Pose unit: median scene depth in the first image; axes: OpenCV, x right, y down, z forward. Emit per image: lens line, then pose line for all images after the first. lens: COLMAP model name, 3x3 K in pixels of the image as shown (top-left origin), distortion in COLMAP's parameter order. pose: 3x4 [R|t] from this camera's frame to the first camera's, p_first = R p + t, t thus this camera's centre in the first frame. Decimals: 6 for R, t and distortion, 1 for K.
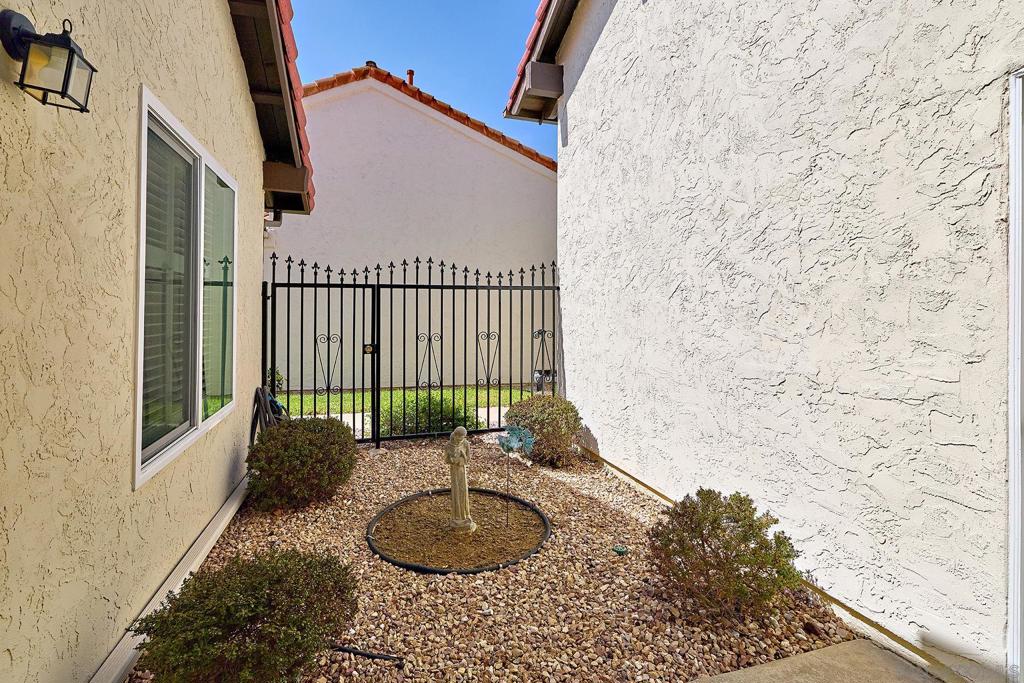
lens RADIAL K [[491.8, 0, 514.0], [0, 491.8, 310.4], [0, 0, 1]] dist [-0.002239, -0.000148]
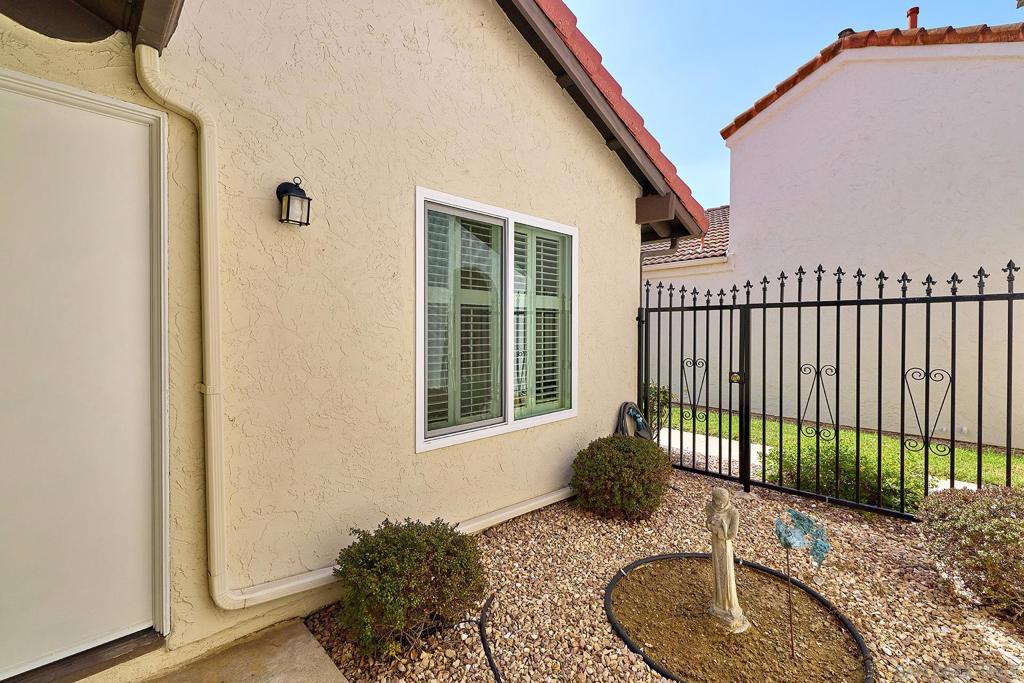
lens RADIAL K [[451.9, 0, 500.7], [0, 451.9, 335.9], [0, 0, 1]] dist [0.000943, 0.000236]
pose [[0.440174, 0.011489, -0.897839, 0.252207], [0.000626, 0.999914, 0.013102, -0.008009], [0.897912, -0.006329, 0.440129, 0.256766]]
